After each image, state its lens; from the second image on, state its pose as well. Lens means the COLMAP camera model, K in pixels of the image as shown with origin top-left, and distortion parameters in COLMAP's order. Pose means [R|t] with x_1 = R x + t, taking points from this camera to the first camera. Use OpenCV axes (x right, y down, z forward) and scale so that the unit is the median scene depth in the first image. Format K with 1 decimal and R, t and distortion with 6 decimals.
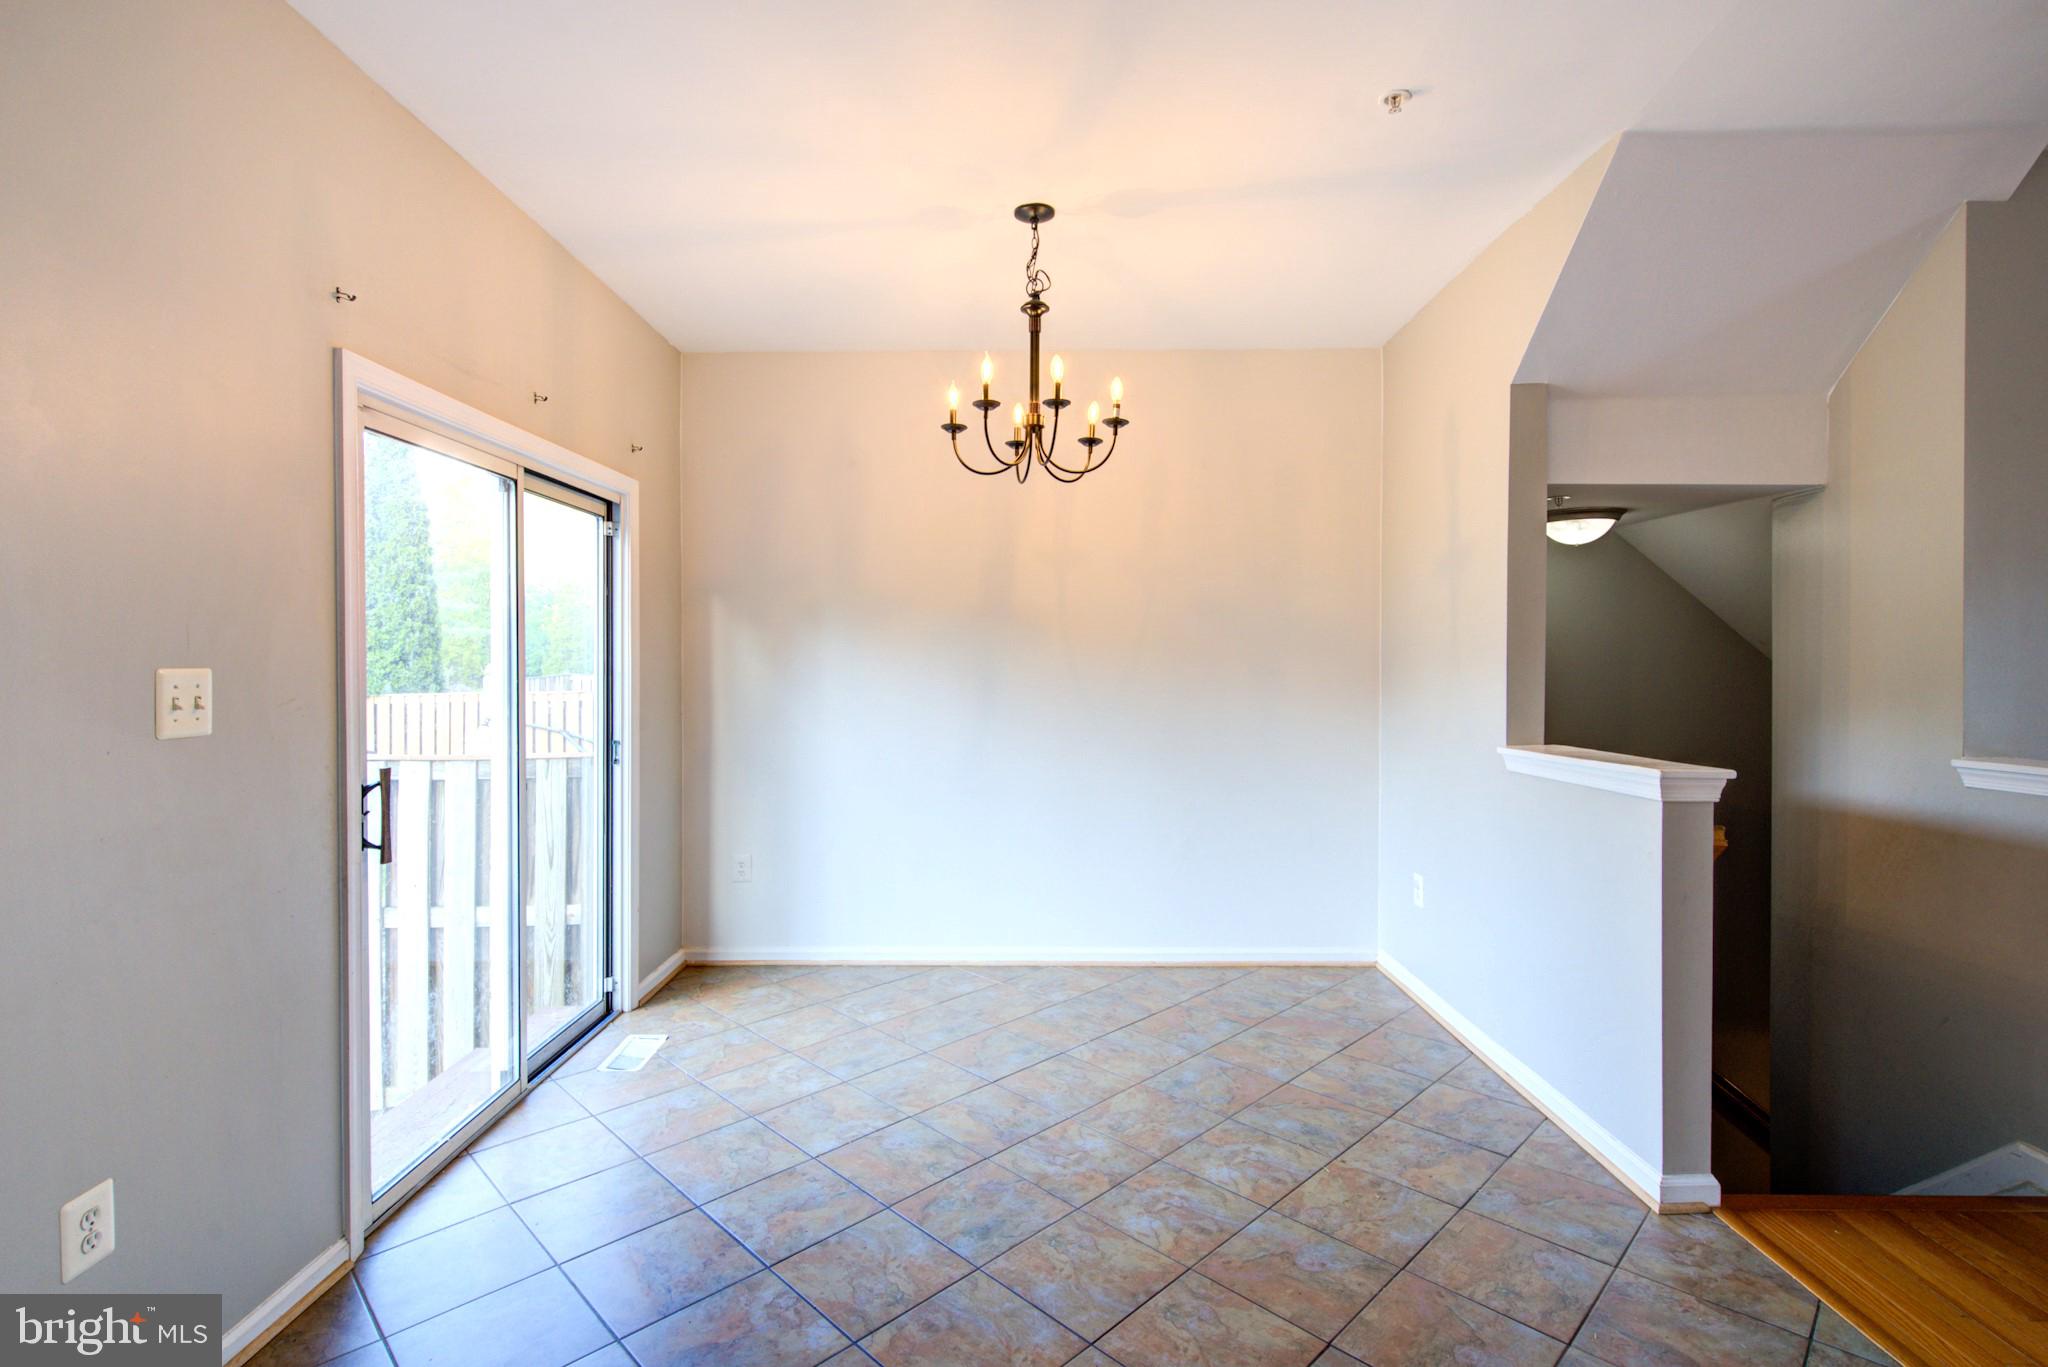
lens RADIAL K [[964.1, 0, 1022.4], [0, 964.1, 664.2], [0, 0, 1]] dist [-0.001341, -0.000659]
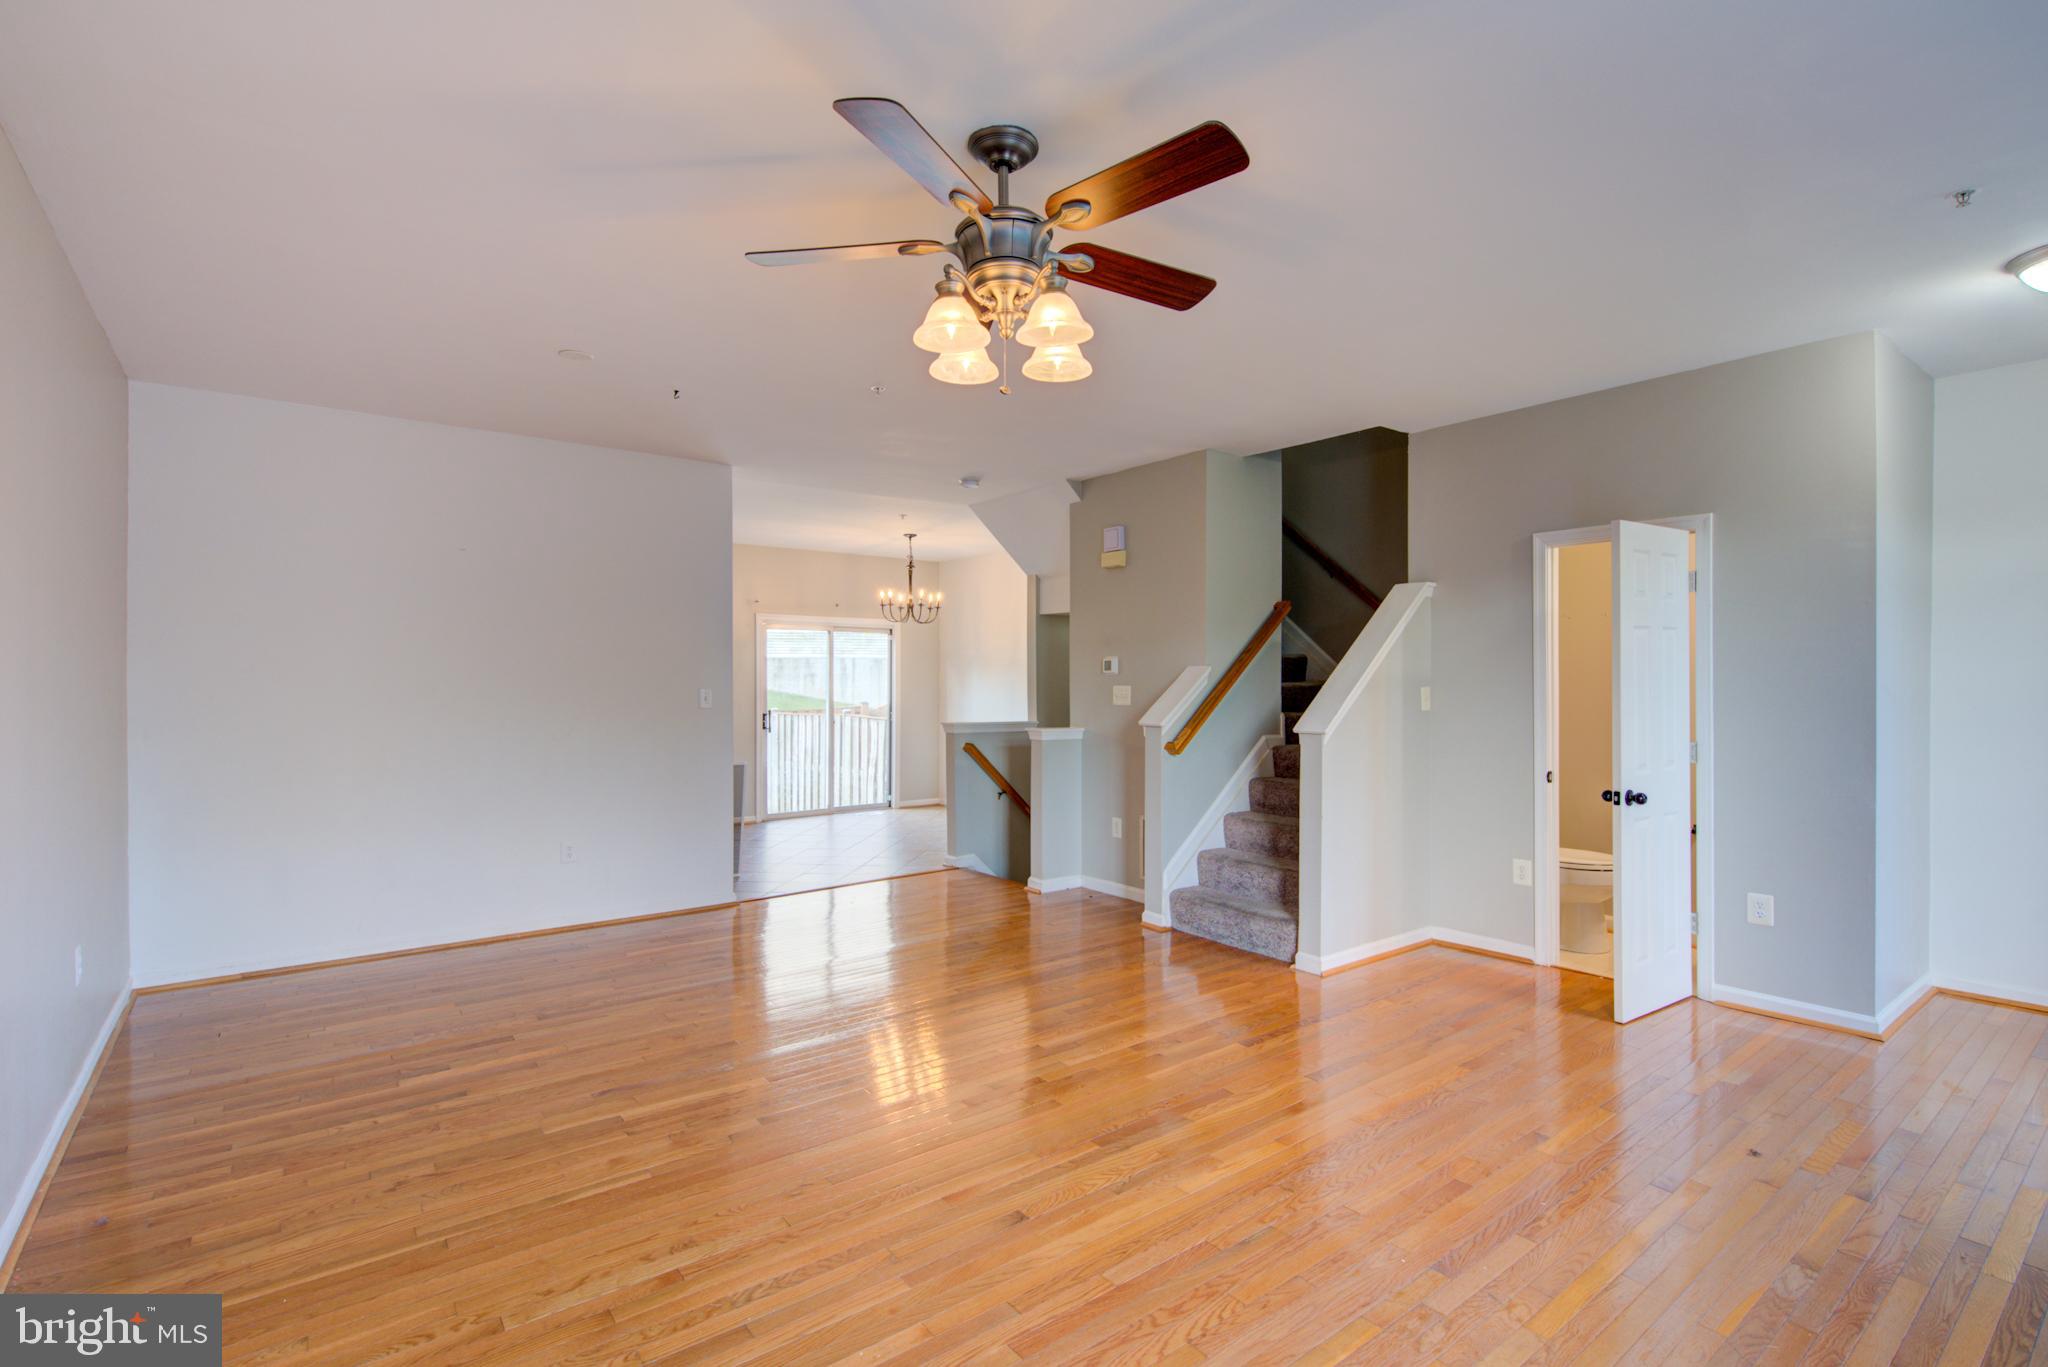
lens RADIAL K [[965.2, 0, 1024.0], [0, 965.2, 683.5], [0, 0, 1]] dist [0.003011, -0.000305]
pose [[0.622103, 0.007172, -0.782903, 2.551644], [-0.014009, 0.999900, -0.001972, -0.007595], [0.782810, 0.012195, 0.622141, -0.567922]]
